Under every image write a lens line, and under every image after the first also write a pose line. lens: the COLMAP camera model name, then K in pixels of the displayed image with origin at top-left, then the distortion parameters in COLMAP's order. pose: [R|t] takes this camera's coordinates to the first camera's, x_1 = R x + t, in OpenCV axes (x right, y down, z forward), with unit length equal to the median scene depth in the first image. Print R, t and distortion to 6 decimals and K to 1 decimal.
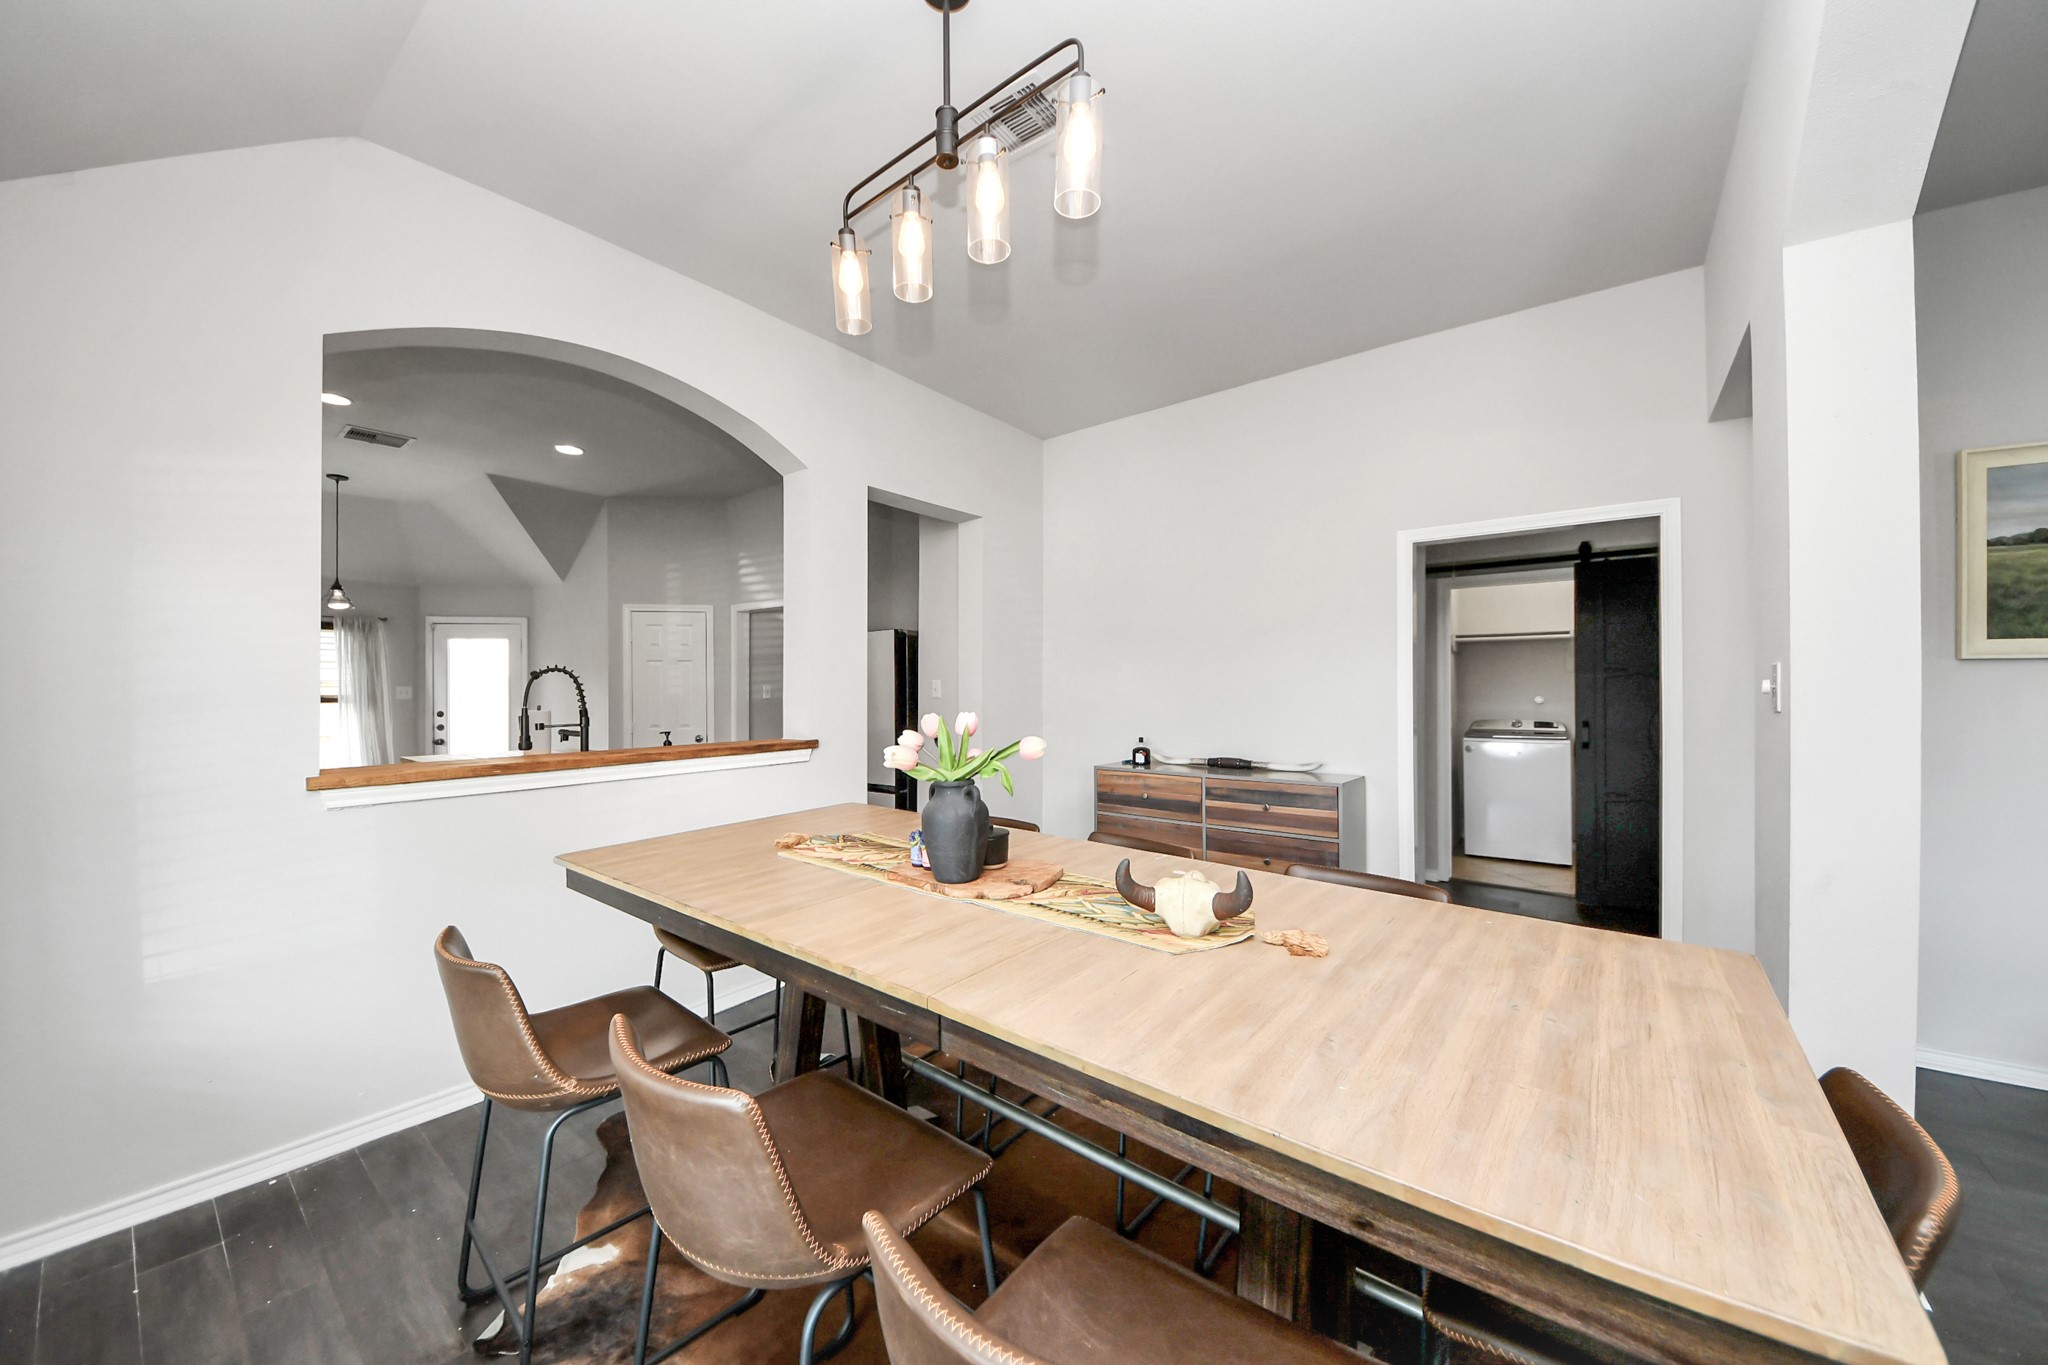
lens RADIAL K [[741.9, 0, 1006.8], [0, 741.9, 683.6], [0, 0, 1]] dist [0.009616, -0.010696]
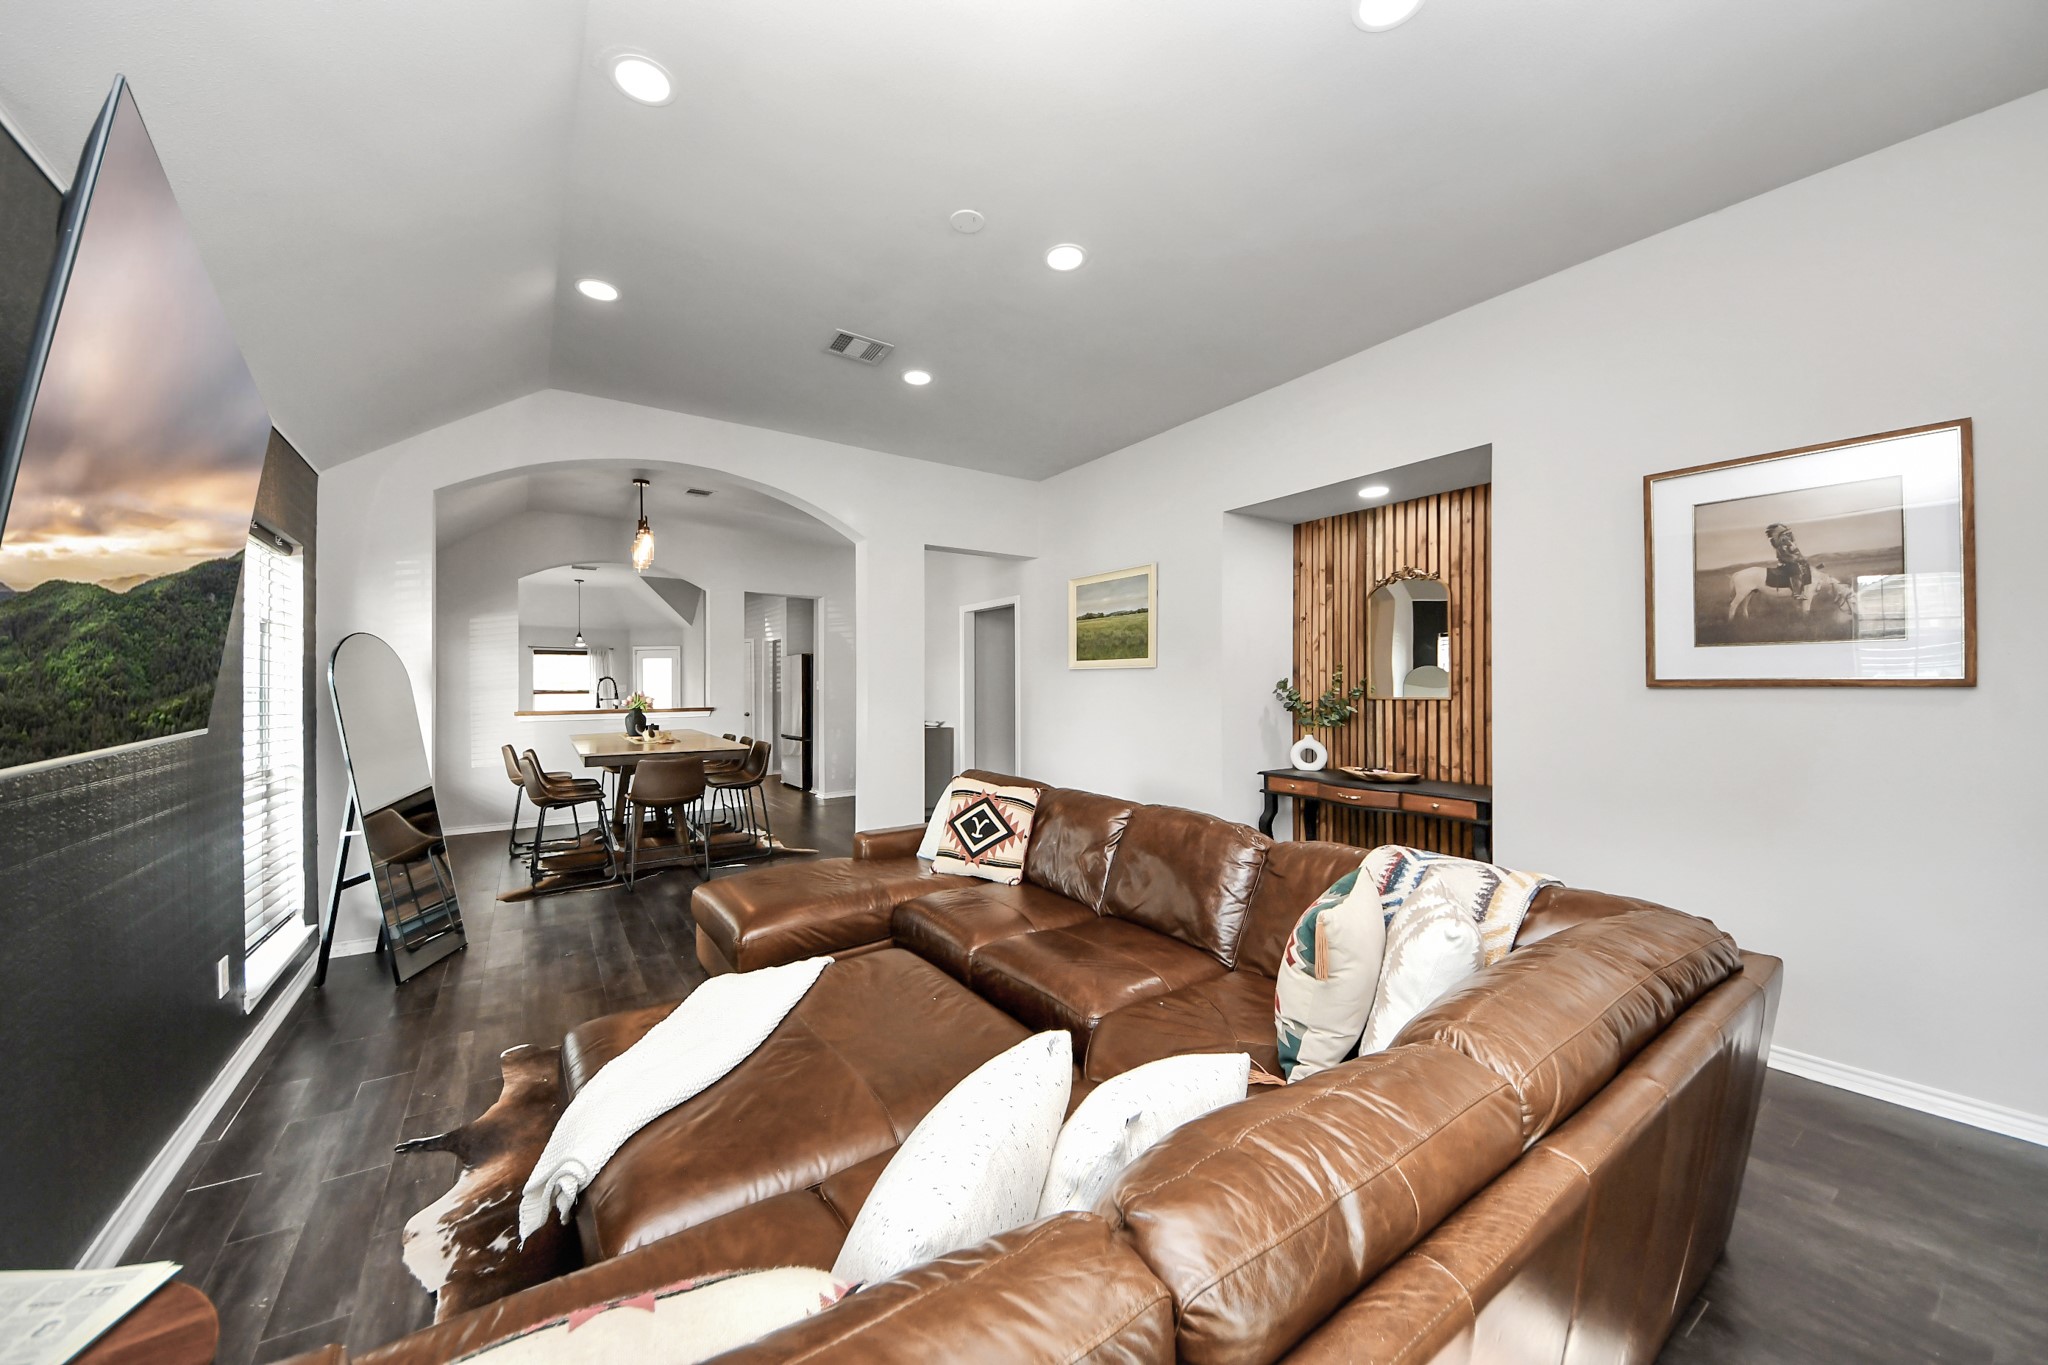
lens RADIAL K [[716.7, 0, 1012.6], [0, 716.7, 686.9], [0, 0, 1]] dist [0.002051, -0.009285]
pose [[0.955910, -0.005693, -0.293603, 0.579950], [0.004806, 0.999981, -0.003742, 0.012625], [0.293619, 0.002166, 0.955920, -0.351155]]
